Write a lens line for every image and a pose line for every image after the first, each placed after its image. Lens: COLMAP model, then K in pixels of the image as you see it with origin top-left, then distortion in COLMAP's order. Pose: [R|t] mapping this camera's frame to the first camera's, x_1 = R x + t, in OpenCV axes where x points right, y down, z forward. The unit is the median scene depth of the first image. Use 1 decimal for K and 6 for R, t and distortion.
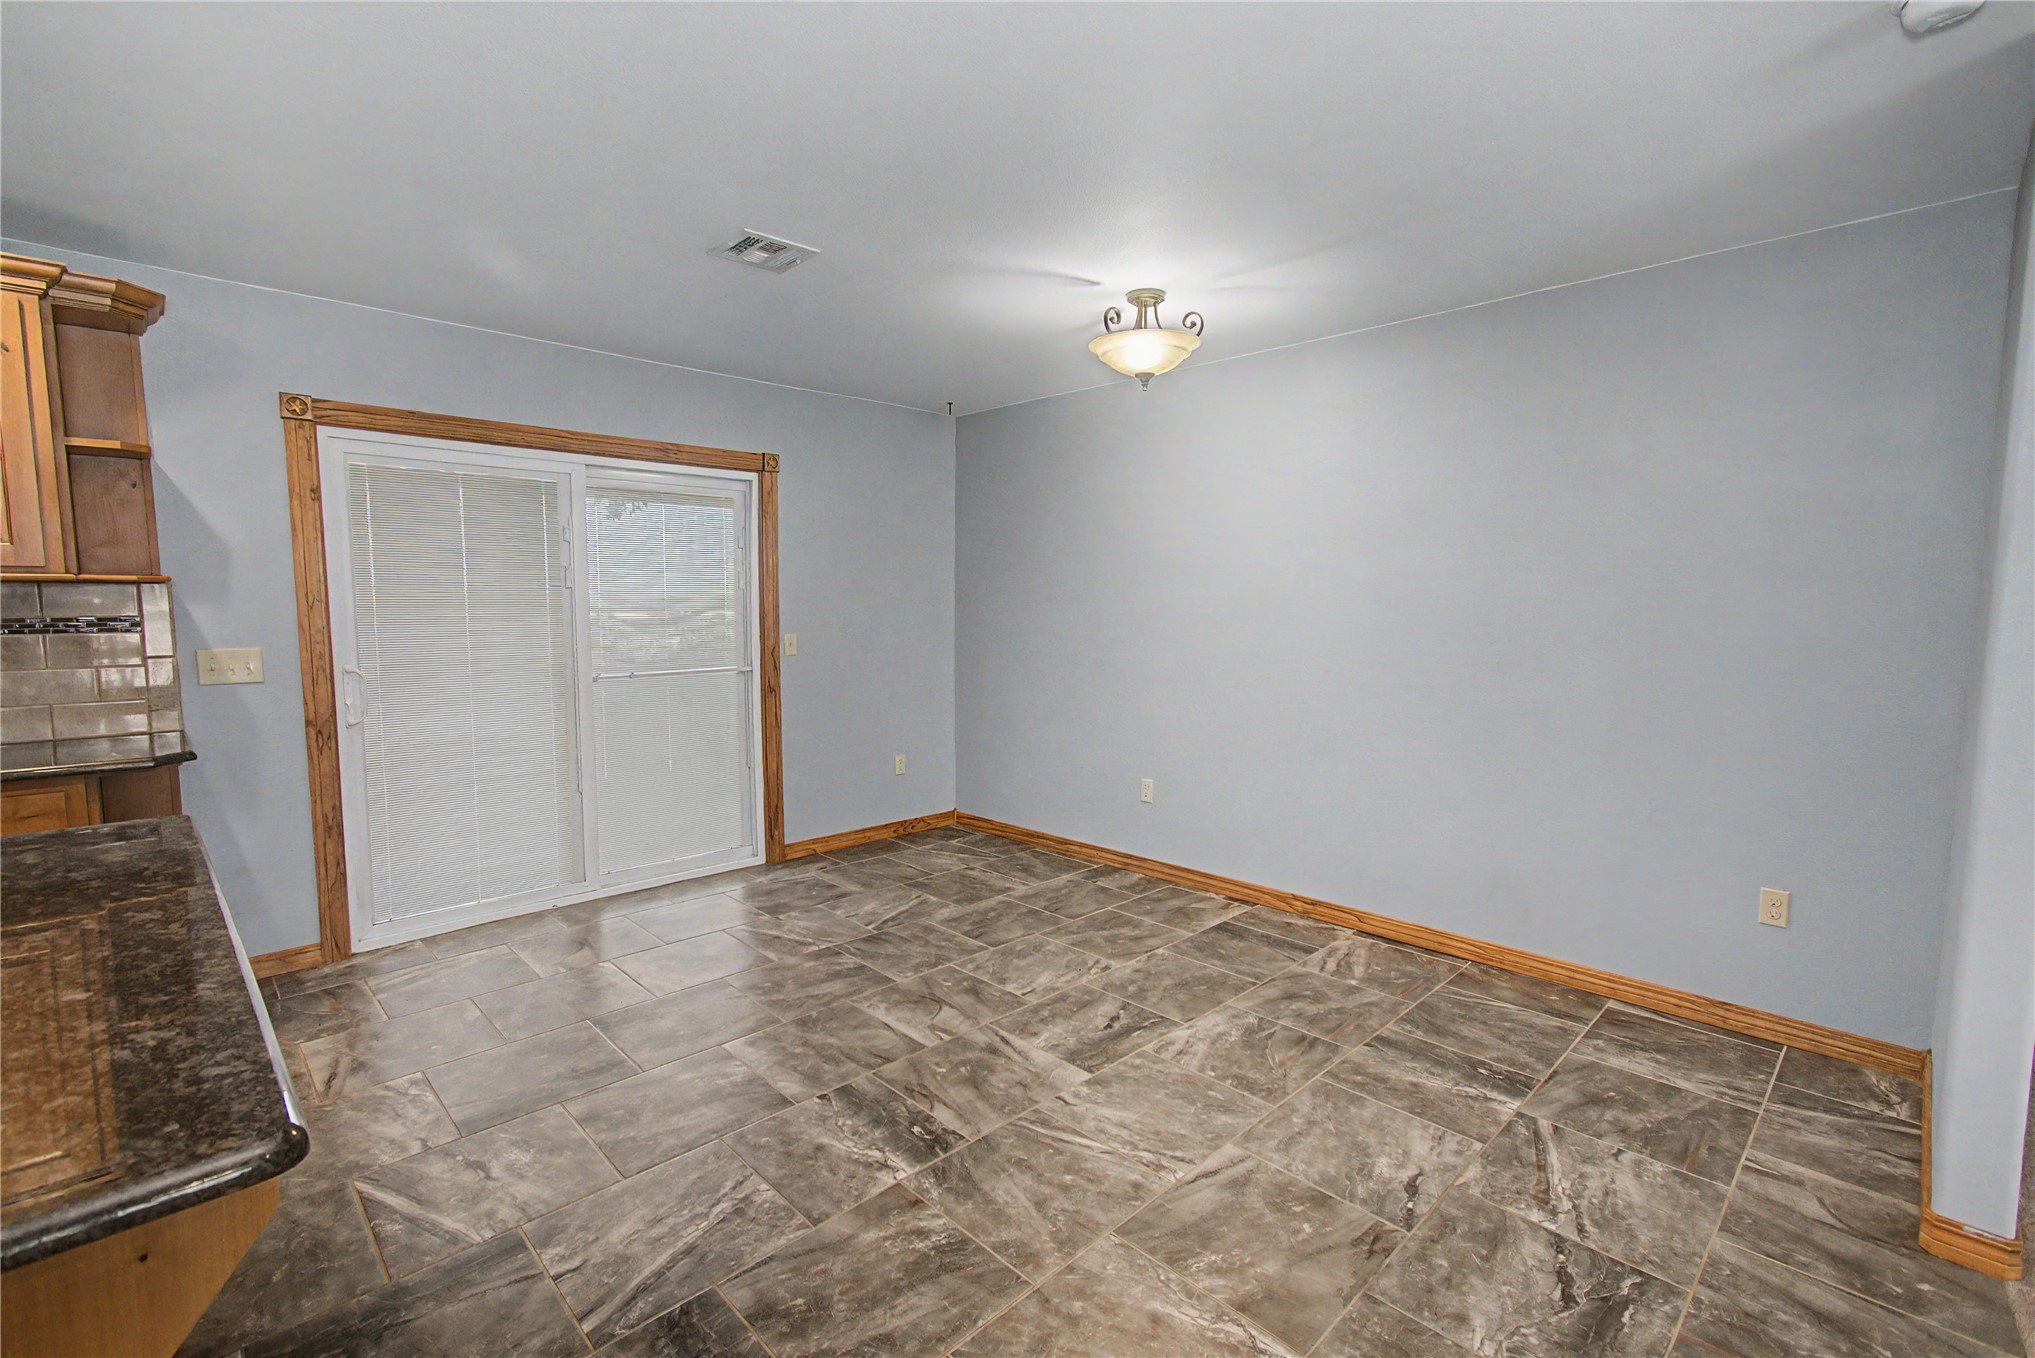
lens RADIAL K [[907.2, 0, 1019.2], [0, 907.2, 687.7], [0, 0, 1]] dist [-0.001705, 0.001927]
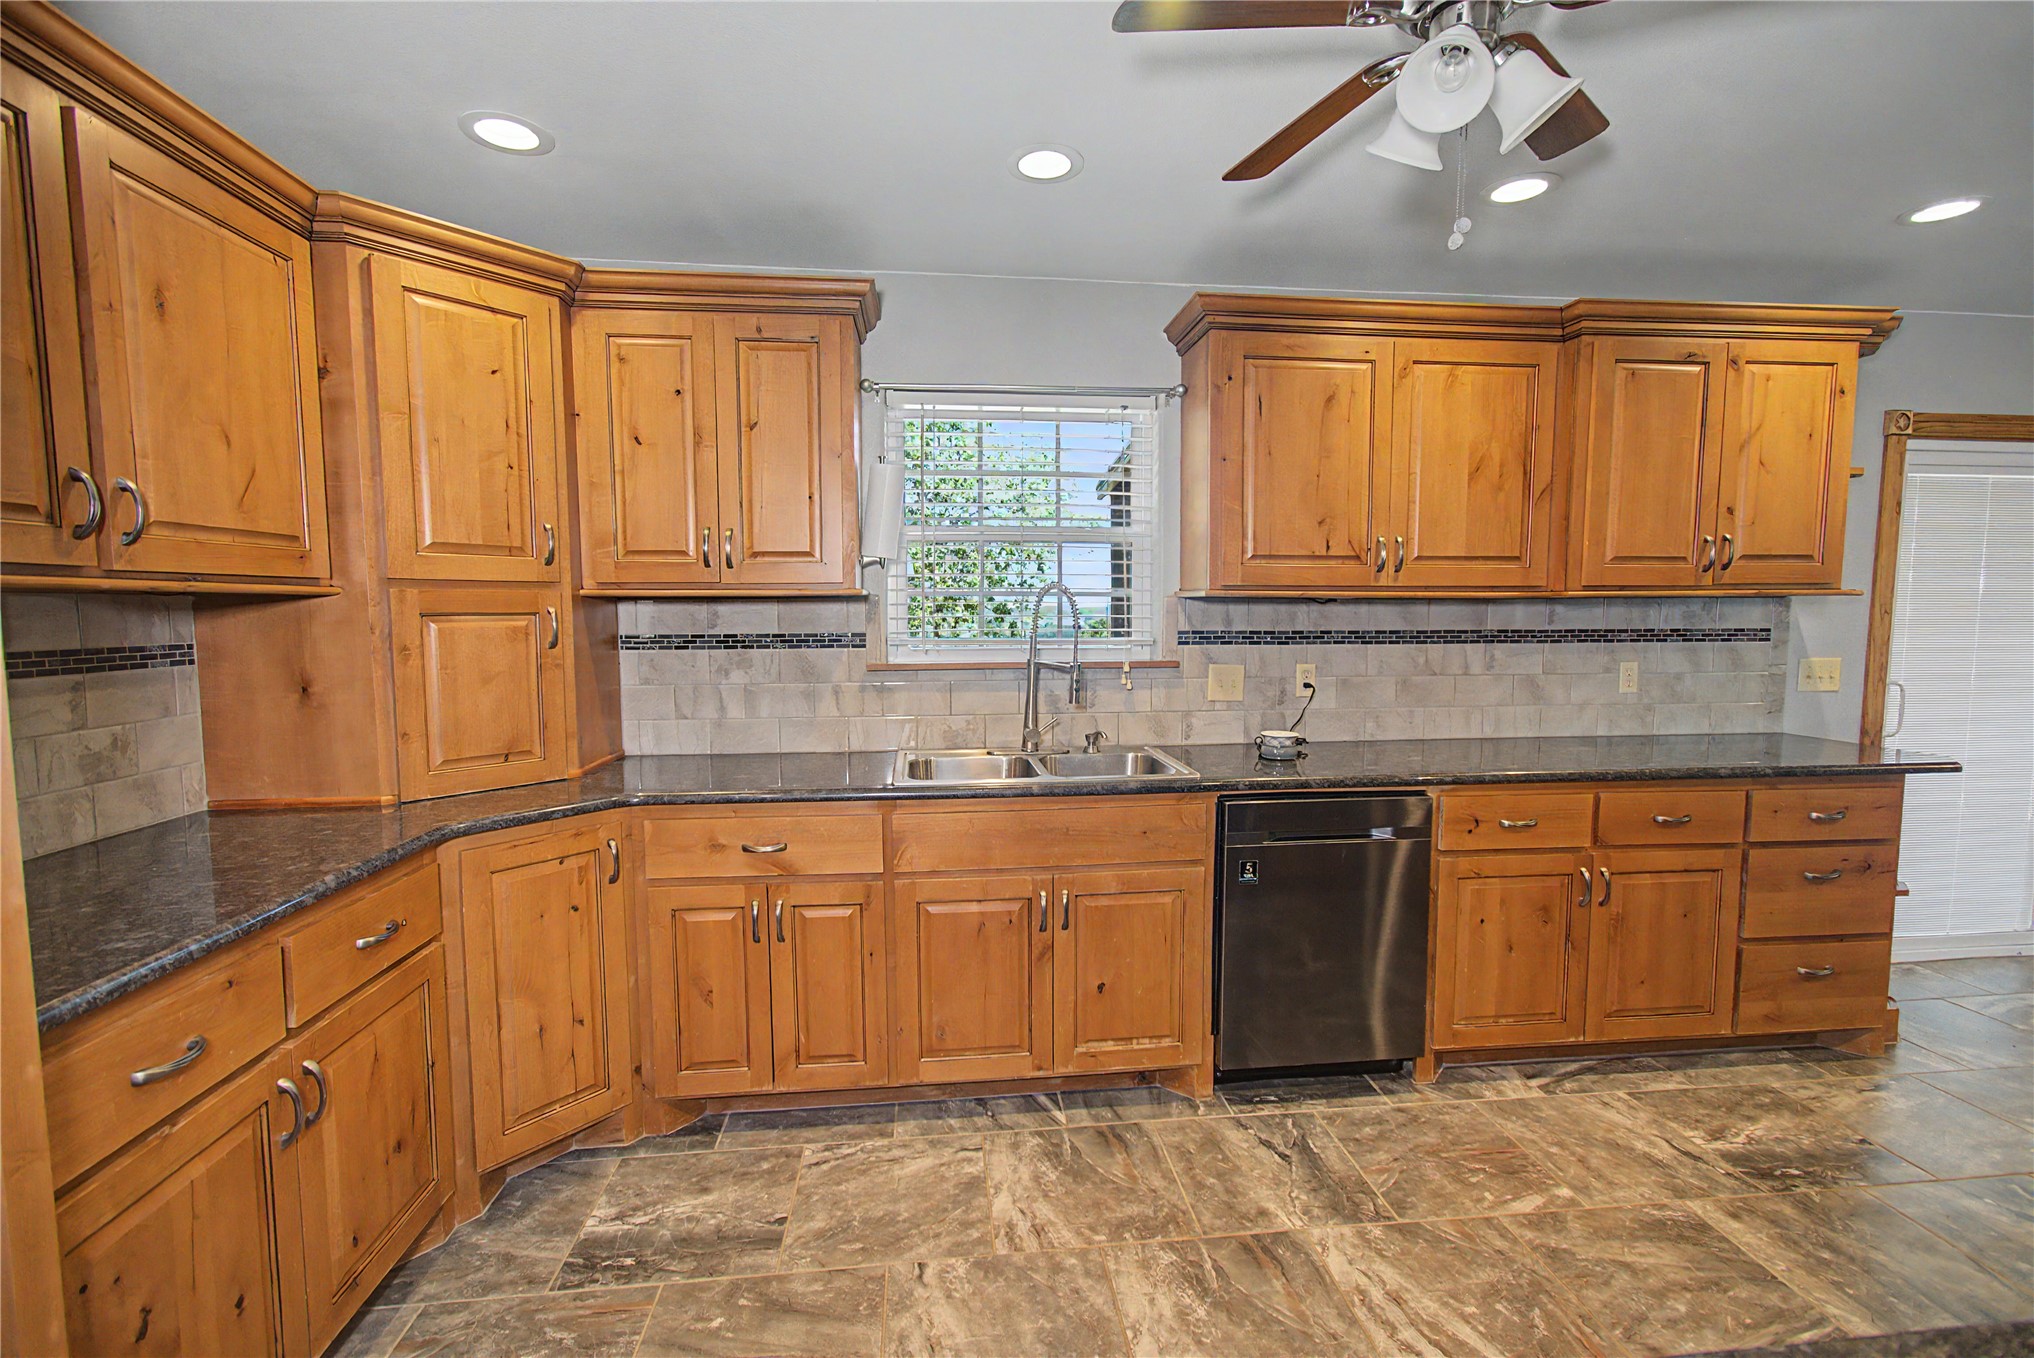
lens RADIAL K [[906.7, 0, 1024.6], [0, 906.7, 678.0], [0, 0, 1]] dist [-0.001705, 0.001927]
pose [[0.784477, 0.049212, -0.618203, -0.935555], [-0.058411, 0.998278, 0.005346, 0.028116], [0.617401, 0.031917, 0.786001, -0.400471]]
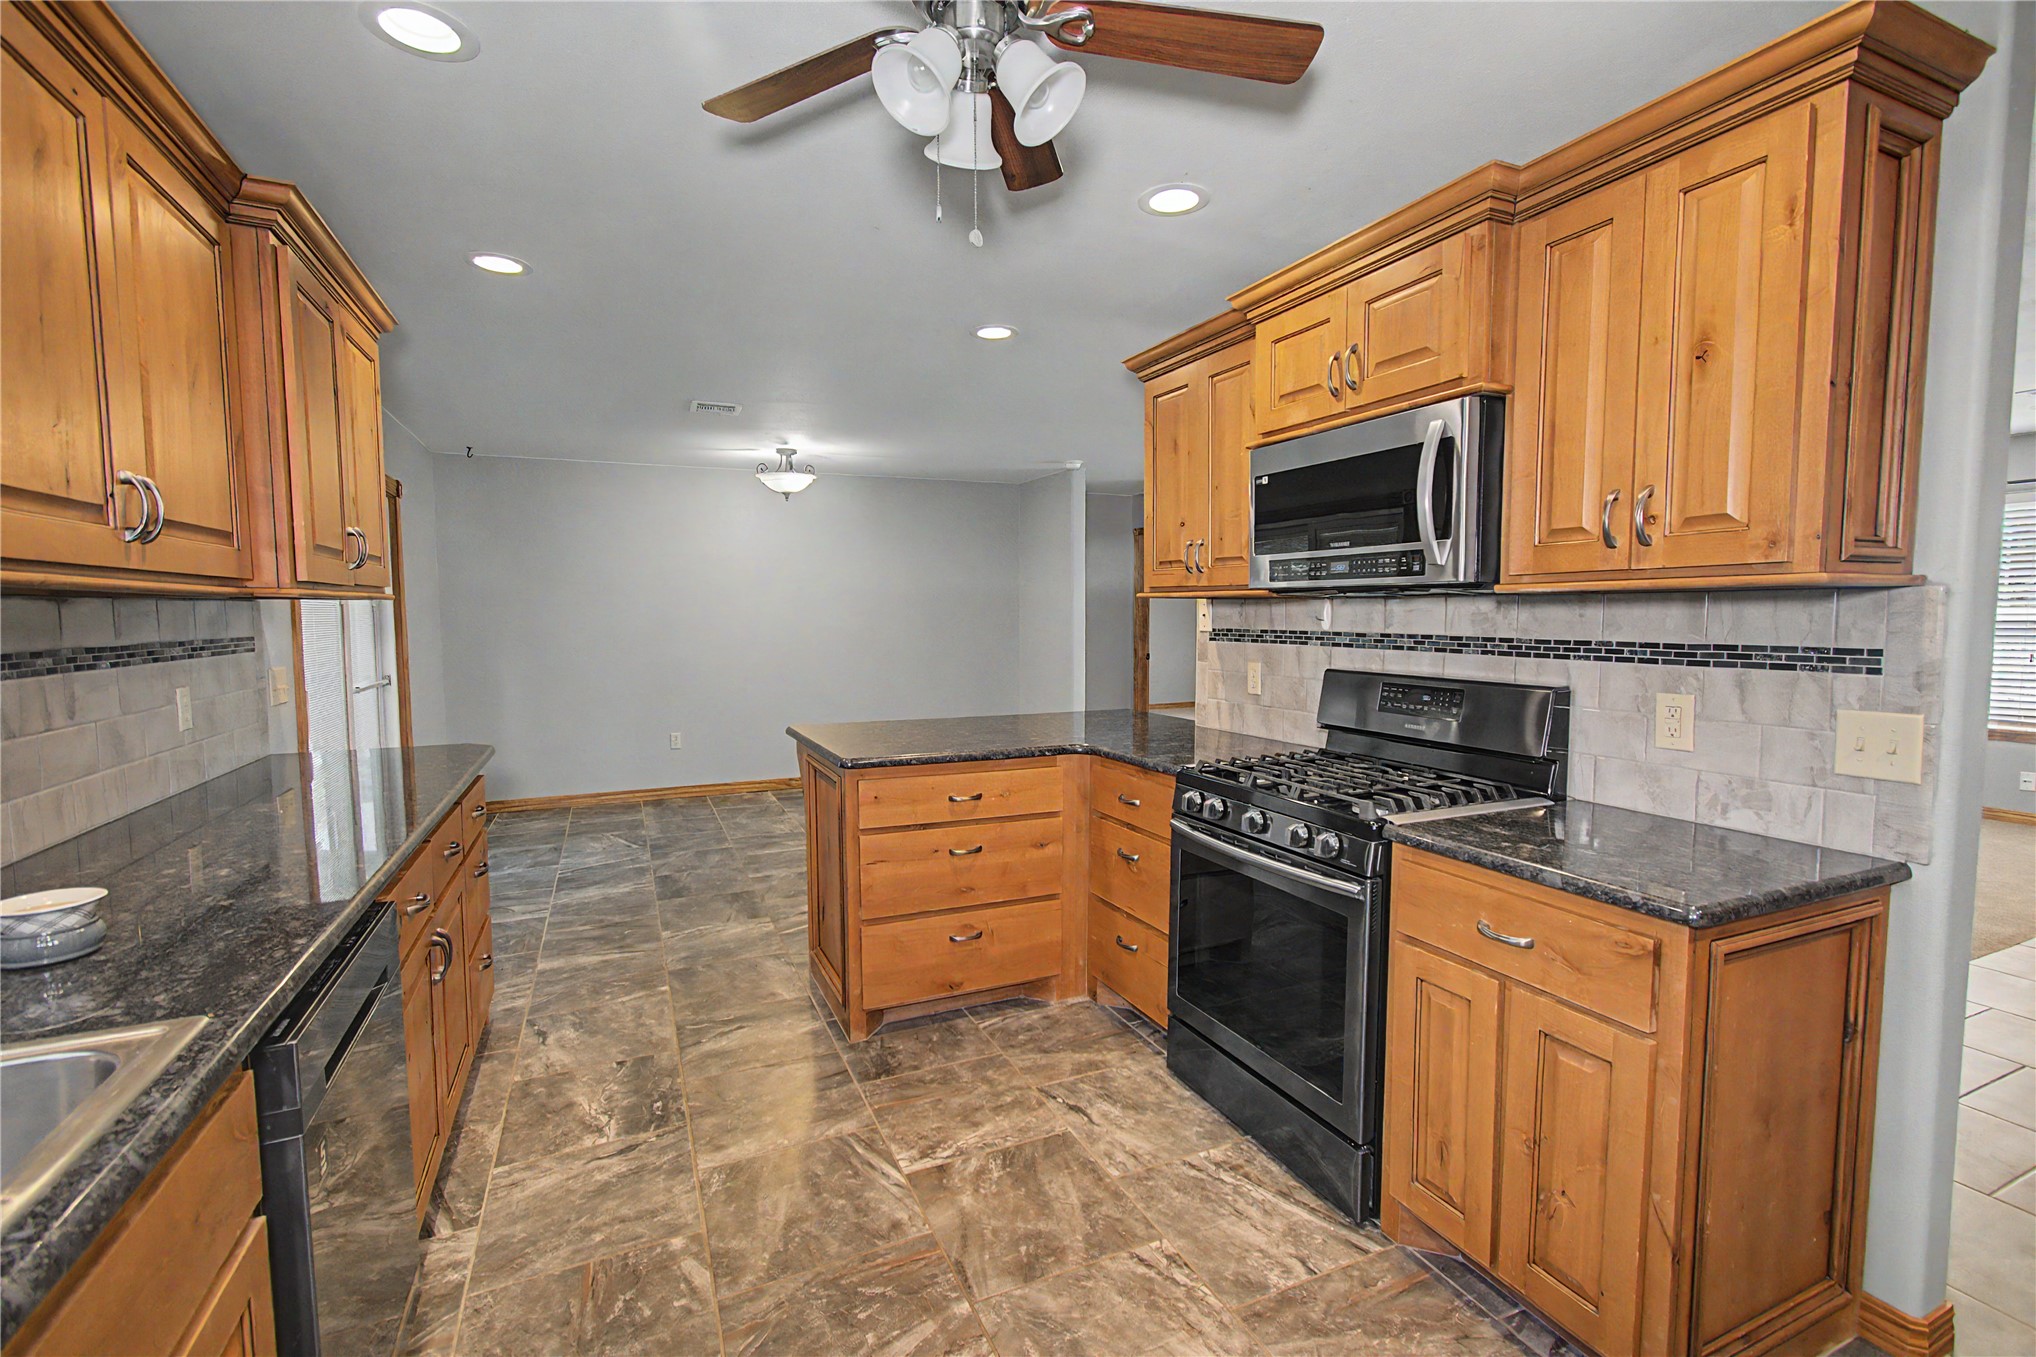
lens RADIAL K [[907.6, 0, 1020.4], [0, 907.6, 674.5], [0, 0, 1]] dist [-0.001705, 0.001927]
pose [[0.350977, -0.070585, 0.933720, -1.483875], [0.095494, 0.994654, 0.039296, 0.000317], [-0.931502, 0.075373, 0.355842, -0.085377]]
